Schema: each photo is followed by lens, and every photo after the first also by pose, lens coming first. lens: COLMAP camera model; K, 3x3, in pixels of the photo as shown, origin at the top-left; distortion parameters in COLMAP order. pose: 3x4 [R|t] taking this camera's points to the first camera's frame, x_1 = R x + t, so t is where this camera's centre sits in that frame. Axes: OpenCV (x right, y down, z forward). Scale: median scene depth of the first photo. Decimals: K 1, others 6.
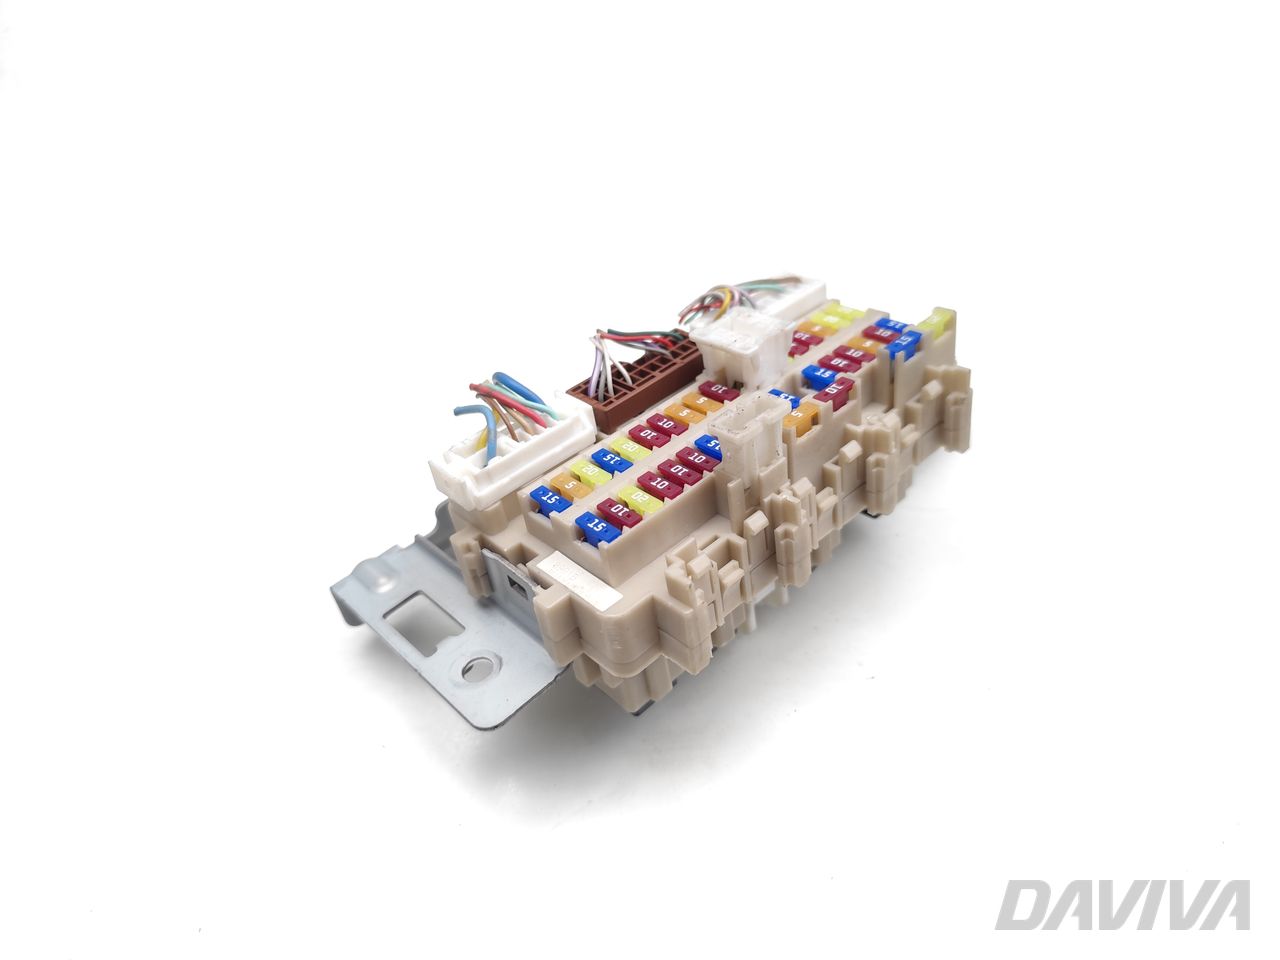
lens RADIAL K [[877.9, 0, 640.0], [0, 877.9, 480.0], [0, 0, 1]] dist [-0.000793, -0.000349]
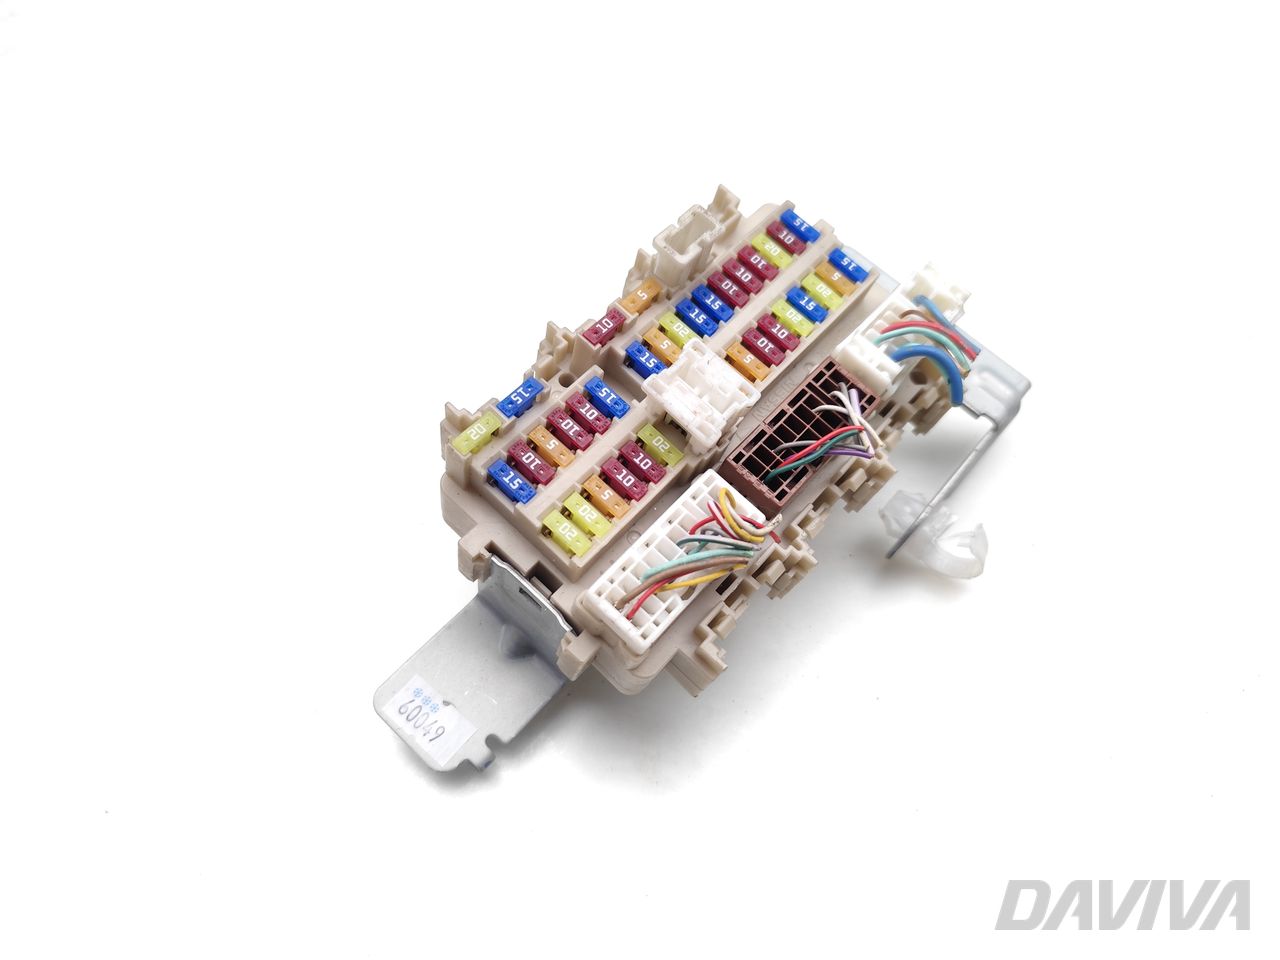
lens RADIAL K [[877.9, 0, 640.0], [0, 877.9, 480.0], [0, 0, 1]] dist [-0.000793, -0.000349]
pose [[-0.994605, 0.092929, -0.046088, 0.226540], [-0.064084, -0.201111, 0.977470, -1.045869], [0.081567, 0.975150, 0.205982, 0.901757]]
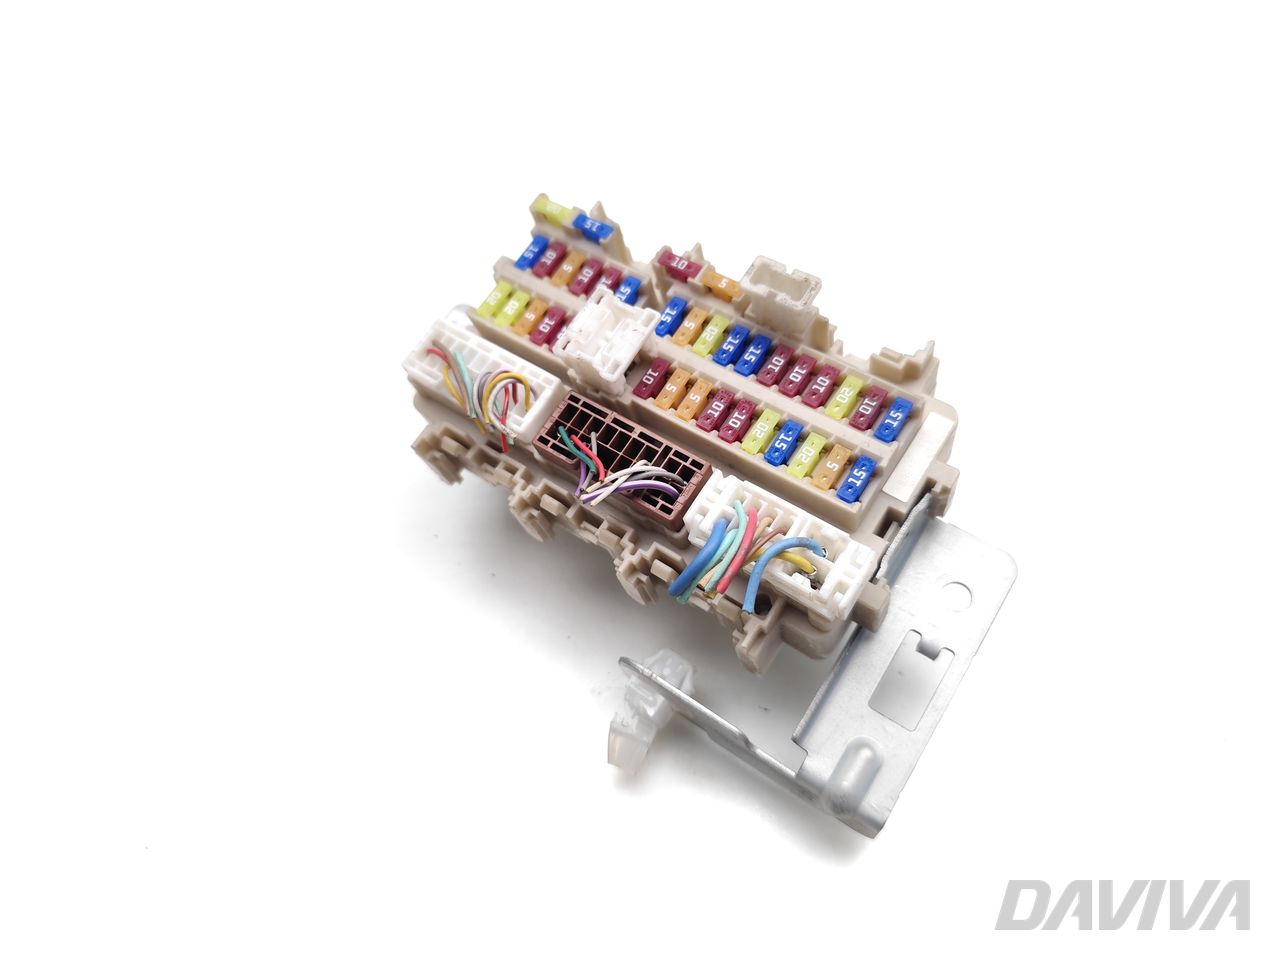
lens RADIAL K [[877.9, 0, 640.0], [0, 877.9, 480.0], [0, 0, 1]] dist [-0.000793, -0.000349]
pose [[-0.197906, -0.790354, 0.579805, -0.561769], [0.731730, 0.274462, 0.623892, -0.689667], [-0.652230, 0.547733, 0.524008, 0.569868]]
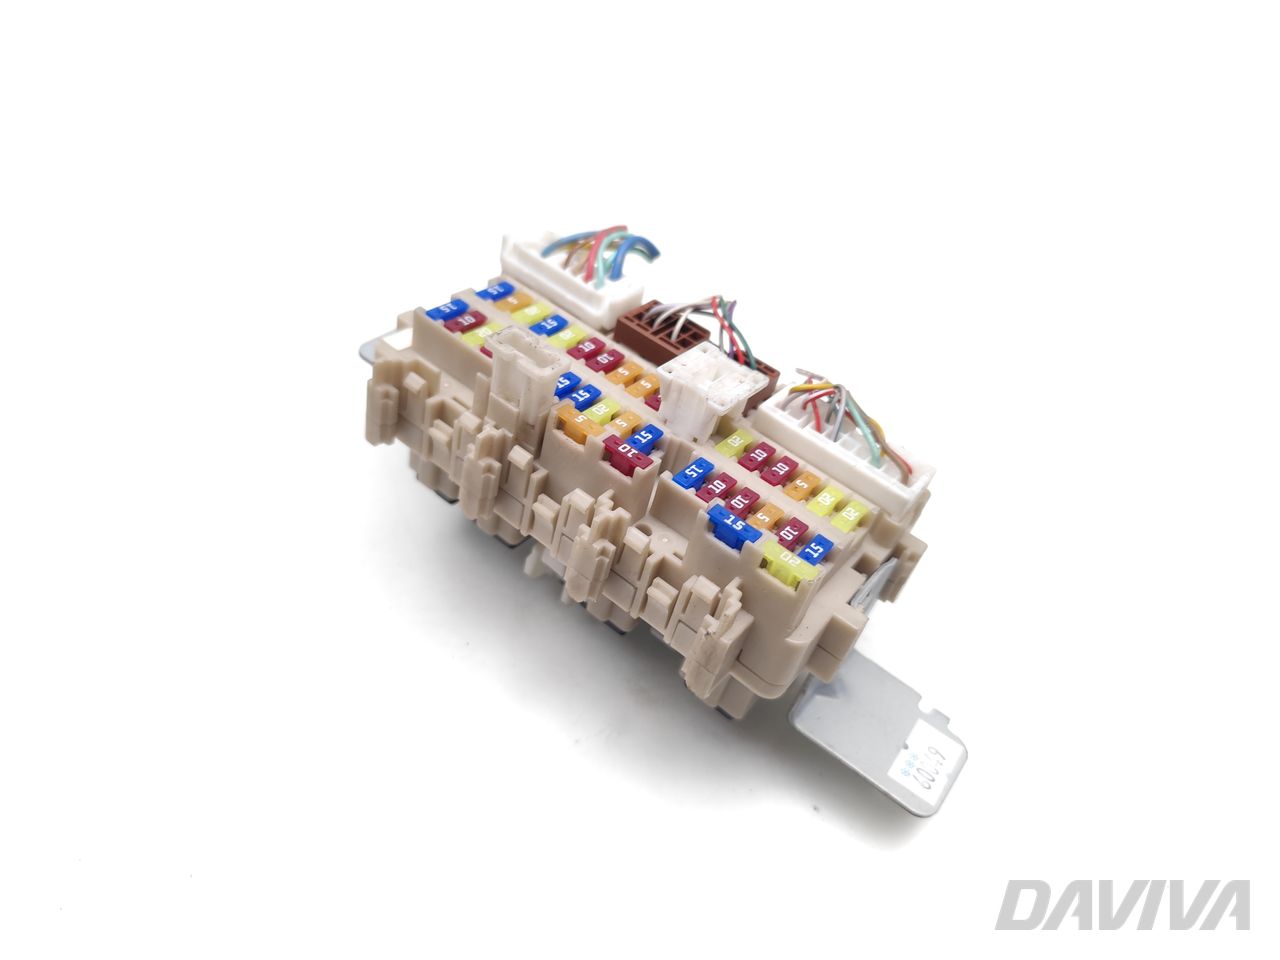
lens RADIAL K [[877.9, 0, 640.0], [0, 877.9, 480.0], [0, 0, 1]] dist [-0.000793, -0.000349]
pose [[0.138210, 0.787576, -0.600518, 0.730752], [-0.746123, 0.481535, 0.459810, -0.476725], [0.651305, 0.384510, 0.654182, 0.402979]]
